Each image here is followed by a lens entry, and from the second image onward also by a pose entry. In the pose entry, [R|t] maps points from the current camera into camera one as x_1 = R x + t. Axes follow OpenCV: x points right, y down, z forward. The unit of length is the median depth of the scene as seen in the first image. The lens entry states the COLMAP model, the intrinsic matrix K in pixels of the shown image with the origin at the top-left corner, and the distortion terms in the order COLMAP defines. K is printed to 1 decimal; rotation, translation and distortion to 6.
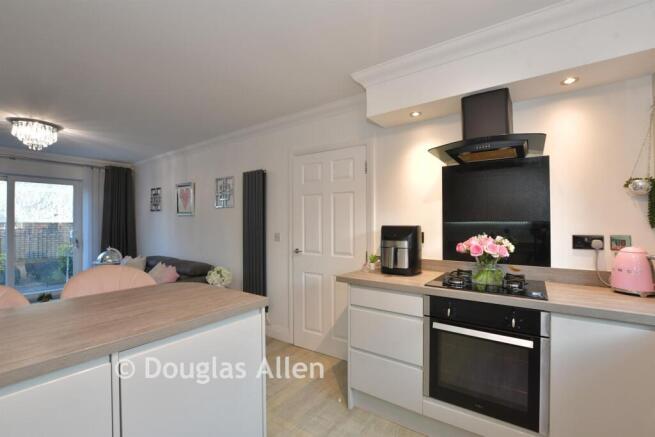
lens RADIAL K [[287.8, 0, 327.5], [0, 287.8, 218.5], [0, 0, 1]] dist [-0.000458, 0.000250]
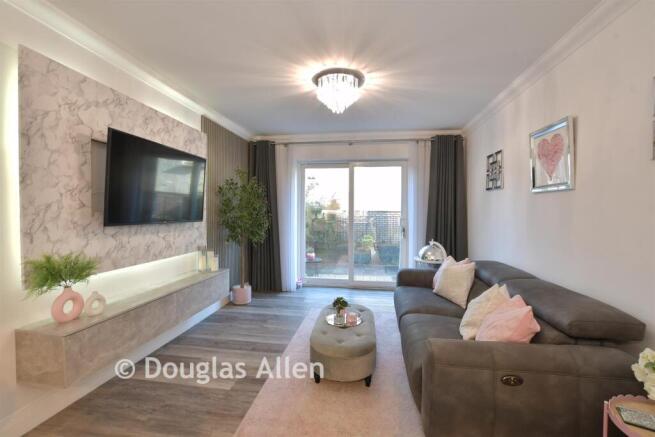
lens RADIAL K [[278.7, 0, 327.5], [0, 278.7, 218.5], [0, 0, 1]] dist [-0.002507, -0.000334]
pose [[0.455400, 0.018910, -0.890086, -0.228418], [0.009756, 0.999608, 0.026228, 0.020396], [0.890234, -0.020628, 0.455037, 0.415183]]
